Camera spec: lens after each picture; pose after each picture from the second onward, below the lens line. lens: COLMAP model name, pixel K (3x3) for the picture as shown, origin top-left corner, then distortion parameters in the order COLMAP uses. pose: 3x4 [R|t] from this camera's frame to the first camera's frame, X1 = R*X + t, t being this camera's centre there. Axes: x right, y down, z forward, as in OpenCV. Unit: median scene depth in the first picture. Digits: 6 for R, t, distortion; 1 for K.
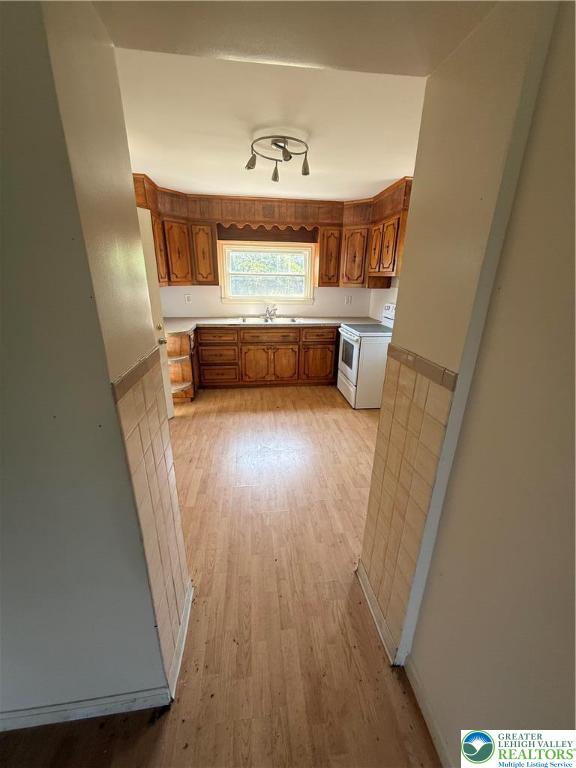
lens RADIAL K [[308.9, 0, 288.2], [0, 308.9, 382.3], [0, 0, 1]] dist [0.002585, 0.000002]
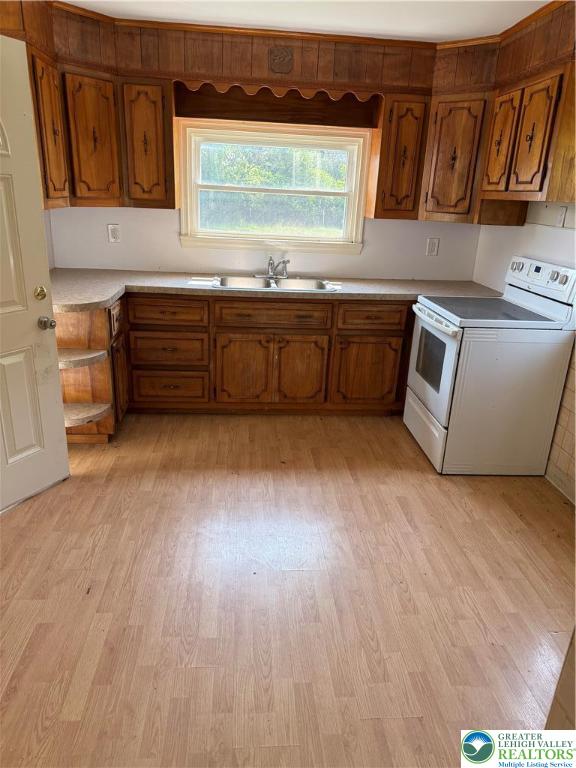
lens RADIAL K [[545.4, 0, 289.1], [0, 545.4, 390.0], [0, 0, 1]] dist [0.045871, -0.052545]
pose [[0.998833, 0.040889, -0.025720, -0.006305], [-0.040603, 0.999109, 0.011536, -0.043170], [0.026169, -0.010478, 0.999603, 0.128812]]
